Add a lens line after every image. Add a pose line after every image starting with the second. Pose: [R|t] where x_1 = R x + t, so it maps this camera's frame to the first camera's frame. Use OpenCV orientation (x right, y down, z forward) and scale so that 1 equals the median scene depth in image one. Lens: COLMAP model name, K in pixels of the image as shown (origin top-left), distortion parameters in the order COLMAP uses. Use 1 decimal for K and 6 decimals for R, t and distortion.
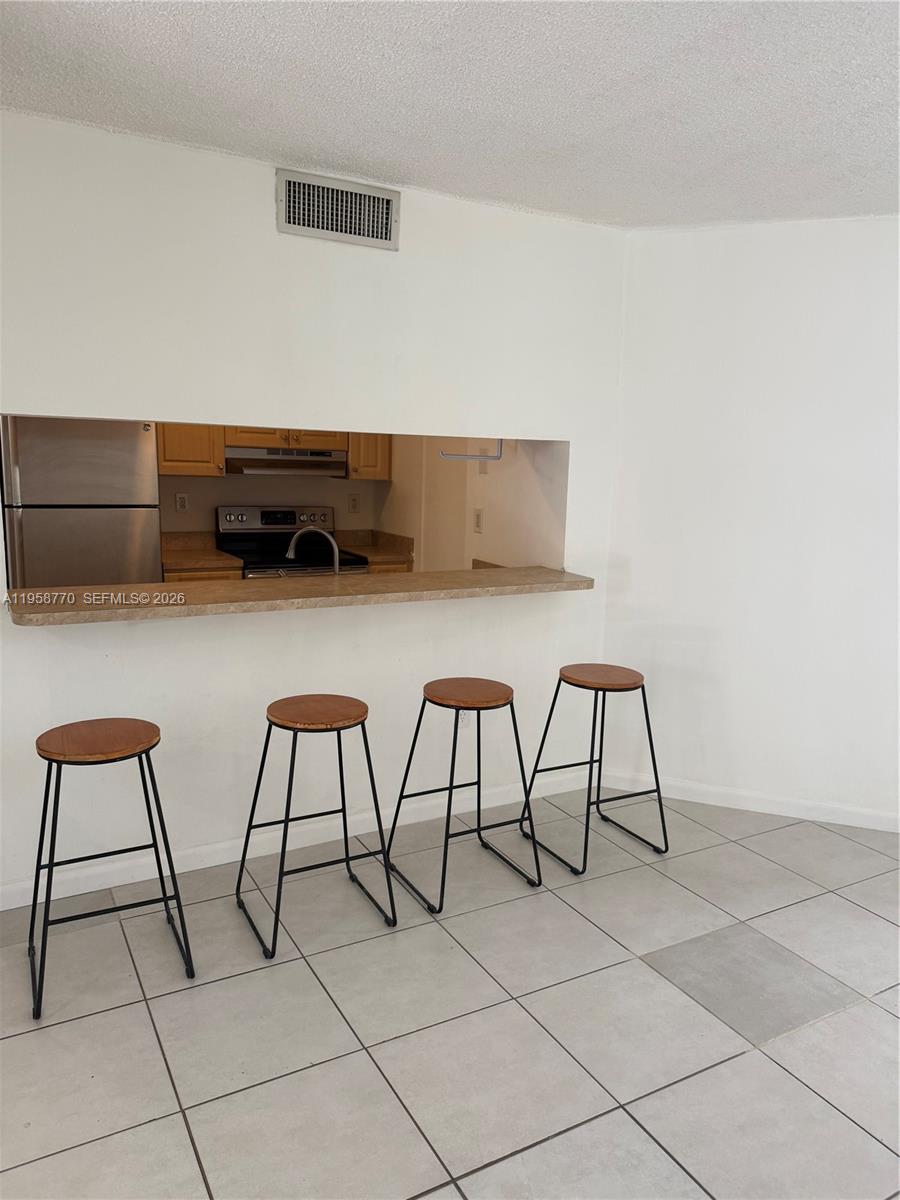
lens RADIAL K [[836.7, 0, 450.0], [0, 836.7, 600.0], [0, 0, 1]] dist [0.011829, -0.001884]
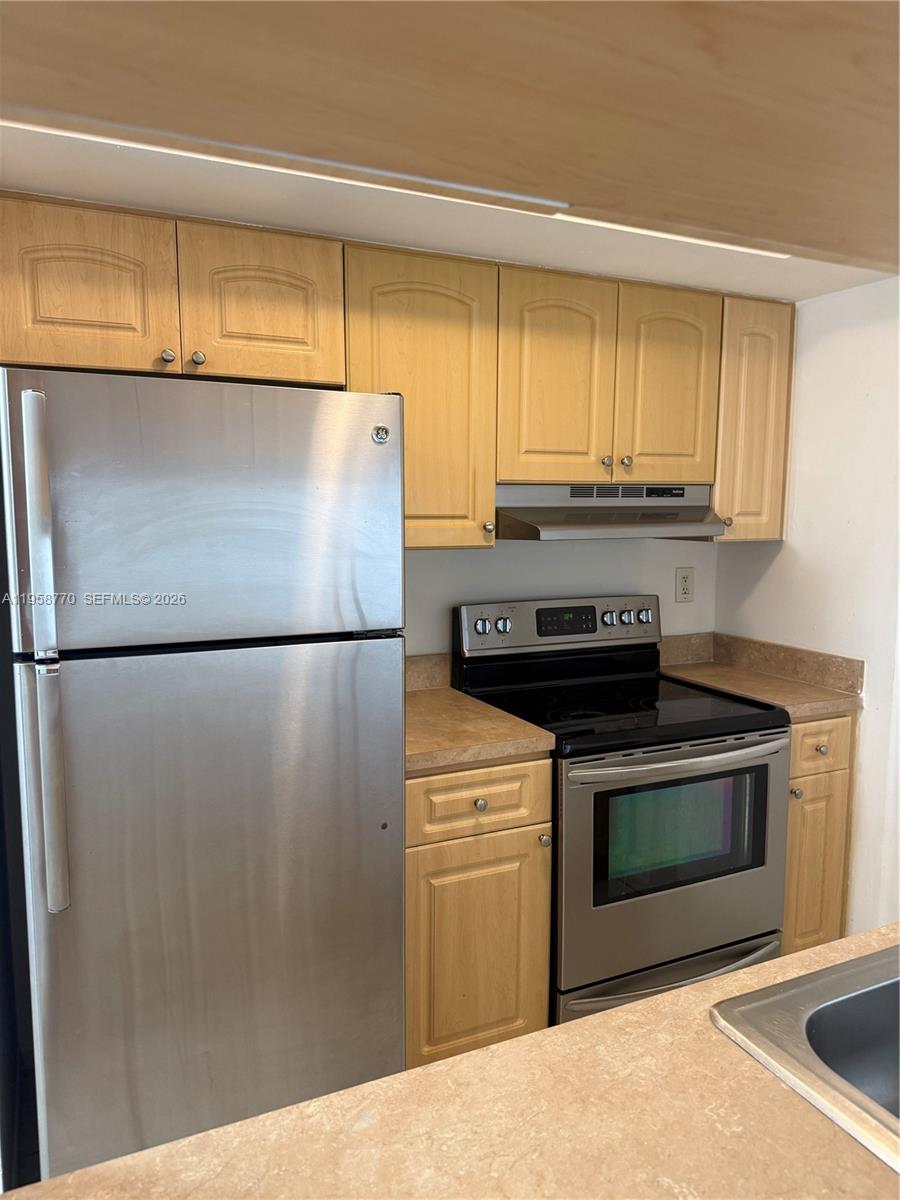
lens RADIAL K [[813.7, 0, 426.6], [0, 813.7, 599.4], [0, 0, 1]] dist [0.110617, -0.000320]
pose [[0.994584, -0.020706, -0.101854, -0.246903], [0.015194, 0.998393, -0.054600, -0.088469], [0.102821, 0.052756, 0.993300, 0.514653]]
